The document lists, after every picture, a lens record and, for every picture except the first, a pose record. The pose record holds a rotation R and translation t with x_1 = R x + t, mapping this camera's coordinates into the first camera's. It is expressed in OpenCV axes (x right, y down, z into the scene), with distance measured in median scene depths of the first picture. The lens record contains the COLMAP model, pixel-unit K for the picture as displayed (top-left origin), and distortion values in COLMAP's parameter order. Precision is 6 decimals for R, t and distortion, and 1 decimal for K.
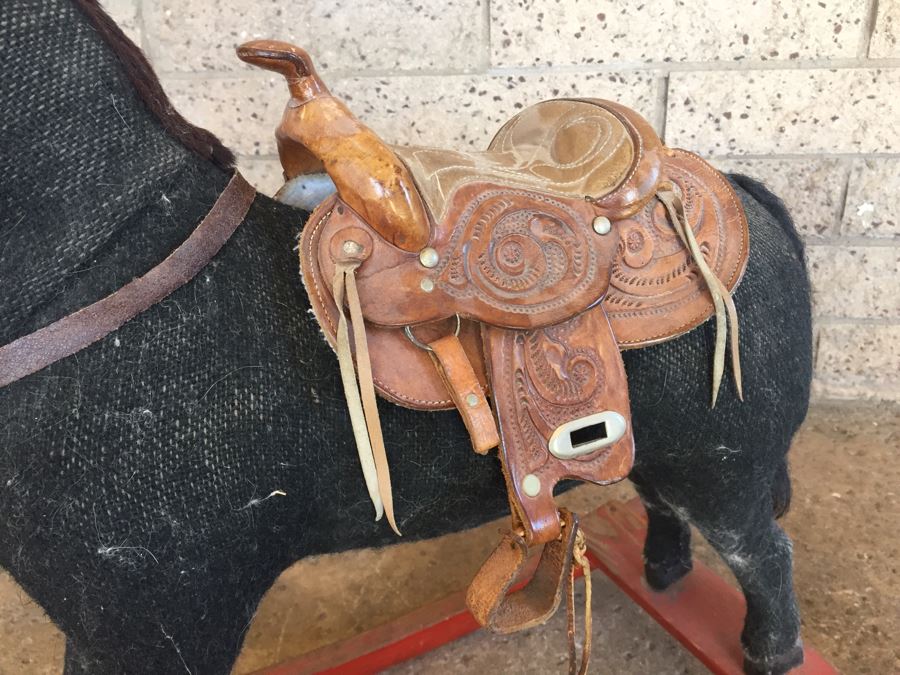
lens RADIAL K [[777.7, 0, 446.1], [0, 777.7, 329.5], [0, 0, 1]] dist [0.095033, -0.152554]
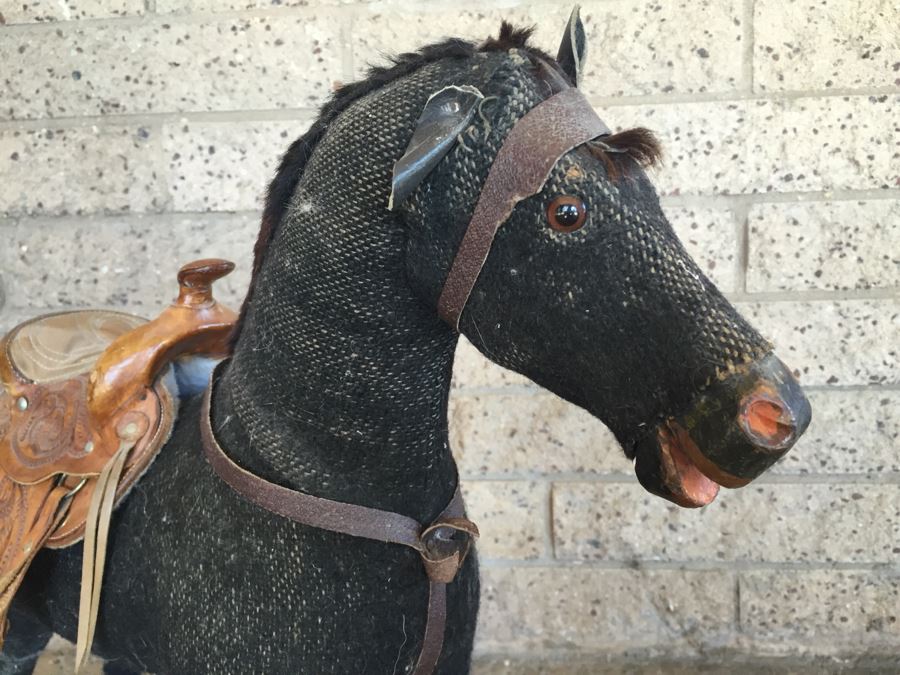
lens RADIAL K [[777.7, 0, 447.1], [0, 777.7, 327.5], [0, 0, 1]] dist [0.095033, -0.152554]
pose [[0.997206, -0.007442, 0.074331, 0.083748], [0.026974, 0.963766, -0.265382, -0.047659], [-0.069662, 0.266645, 0.961274, 0.086137]]
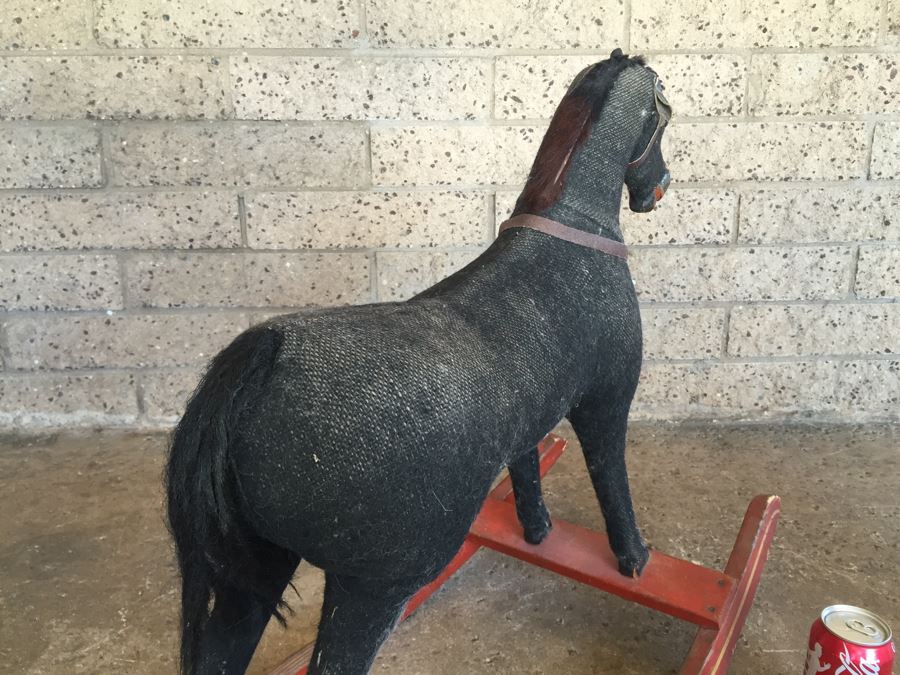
lens RADIAL K [[777.7, 0, 447.7], [0, 777.7, 332.6], [0, 0, 1]] dist [0.095033, -0.152554]
pose [[0.981101, -0.020761, 0.192380, -0.085030], [0.051484, 0.986397, -0.156110, 0.149316], [-0.186522, 0.163064, 0.968824, -0.335332]]
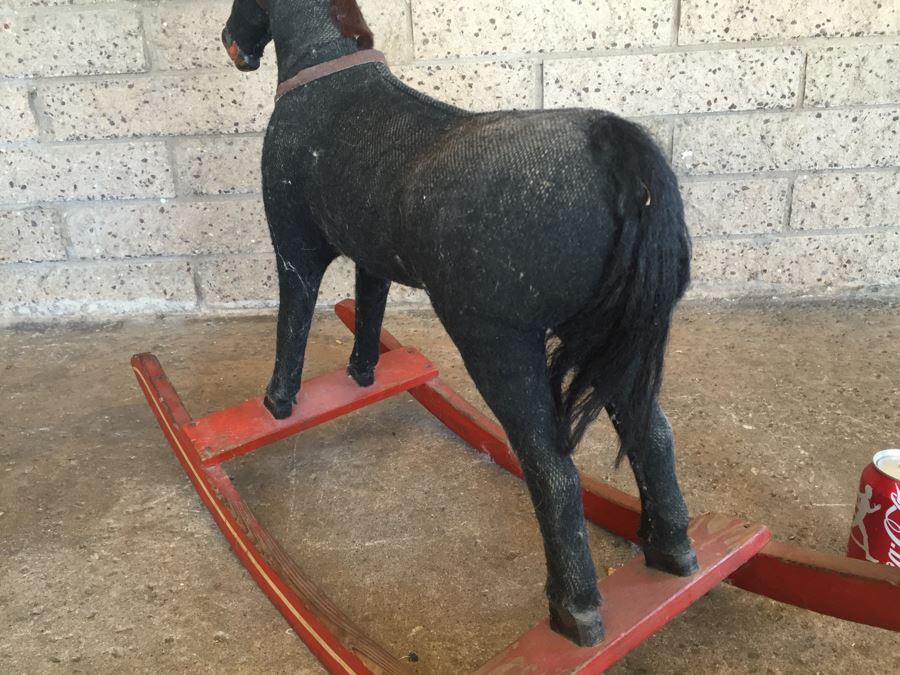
lens RADIAL K [[777.7, 0, 446.2], [0, 777.7, 333.6], [0, 0, 1]] dist [0.095033, -0.152554]
pose [[0.992206, -0.056483, 0.111072, -0.067145], [0.062724, 0.996595, -0.053512, 0.215161], [-0.107672, 0.060062, 0.992371, -0.325578]]
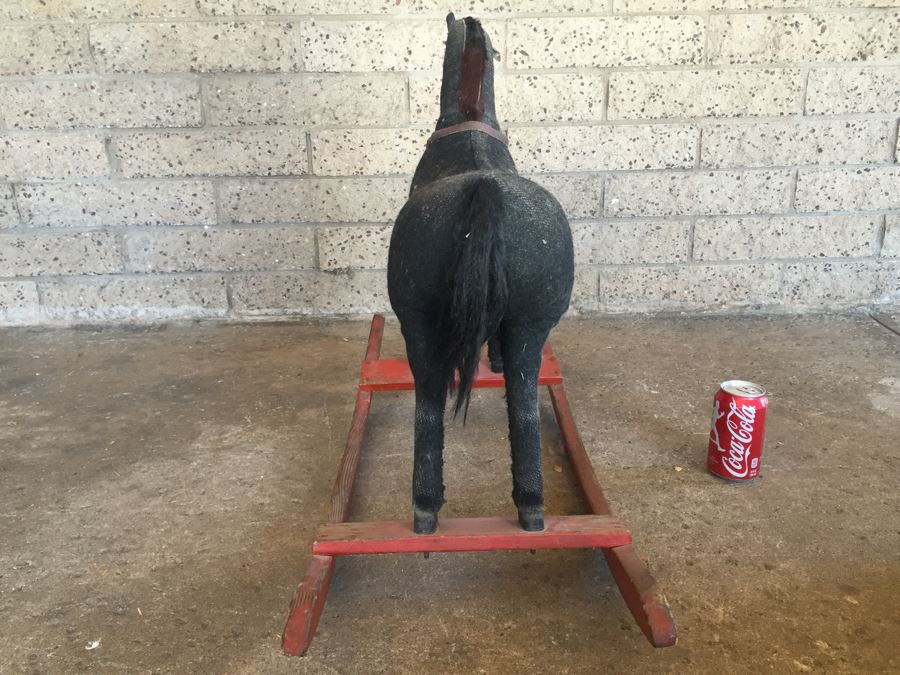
lens RADIAL K [[777.7, 0, 448.6], [0, 777.7, 336.9], [0, 0, 1]] dist [0.095033, -0.152554]
pose [[0.983595, -0.034210, 0.177117, -0.190134], [0.055816, 0.991387, -0.118478, 0.362295], [-0.171538, 0.126421, 0.977033, -0.694066]]
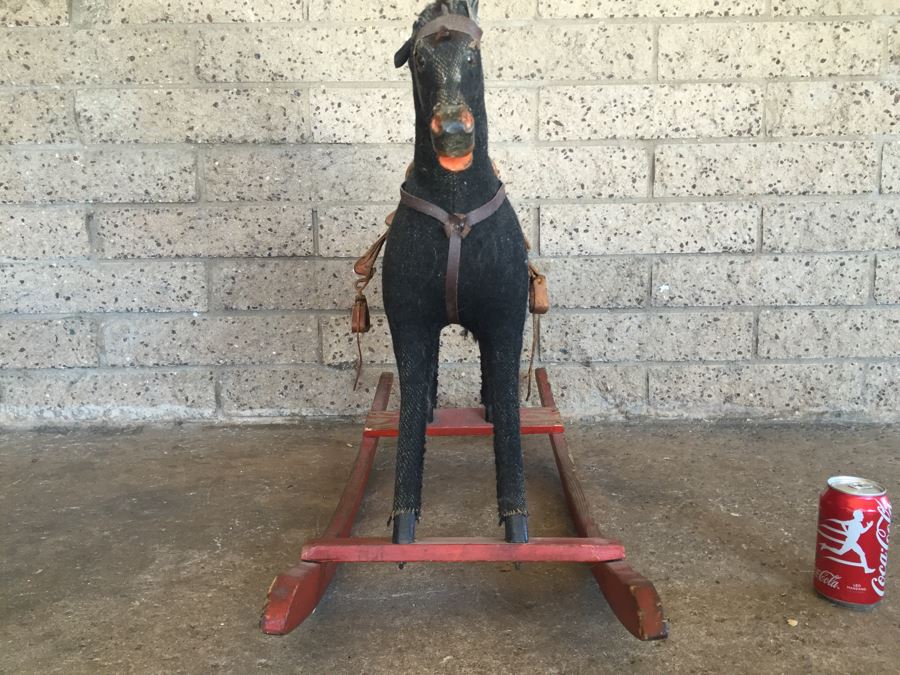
lens RADIAL K [[777.7, 0, 446.0], [0, 777.7, 331.9], [0, 0, 1]] dist [0.095033, -0.152554]
pose [[0.987774, 0.001629, 0.155882, -0.156426], [0.041794, 0.960572, -0.274872, 0.354956], [-0.150184, 0.278027, 0.948760, -0.423085]]
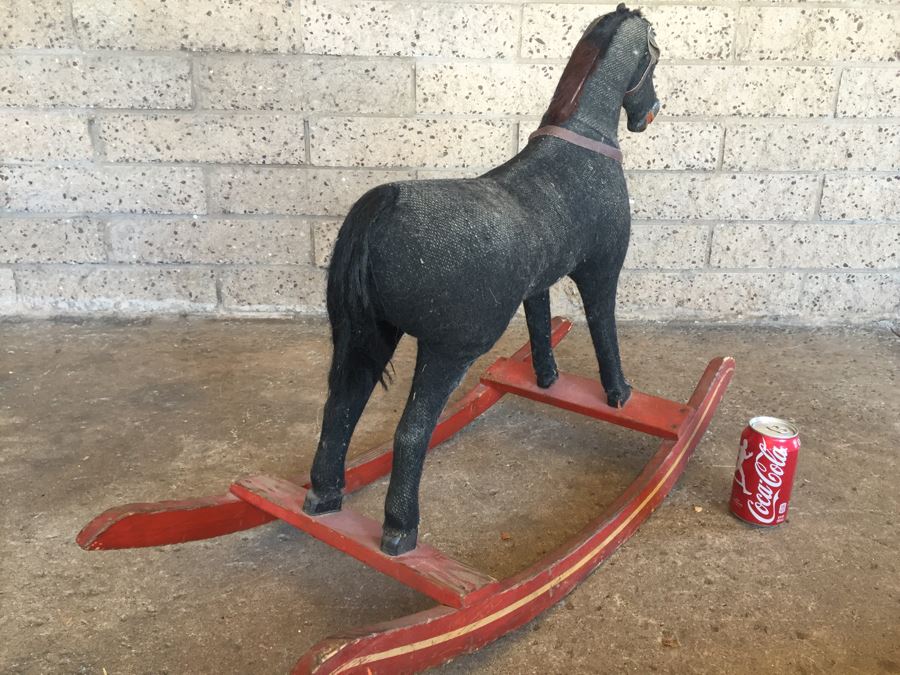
lens RADIAL K [[777.7, 0, 448.3], [0, 777.7, 337.0], [0, 0, 1]] dist [0.095033, -0.152554]
pose [[0.982842, -0.010876, 0.184127, -0.187881], [0.027014, 0.995984, -0.085364, 0.283348], [-0.182459, 0.088873, 0.979189, -0.601725]]
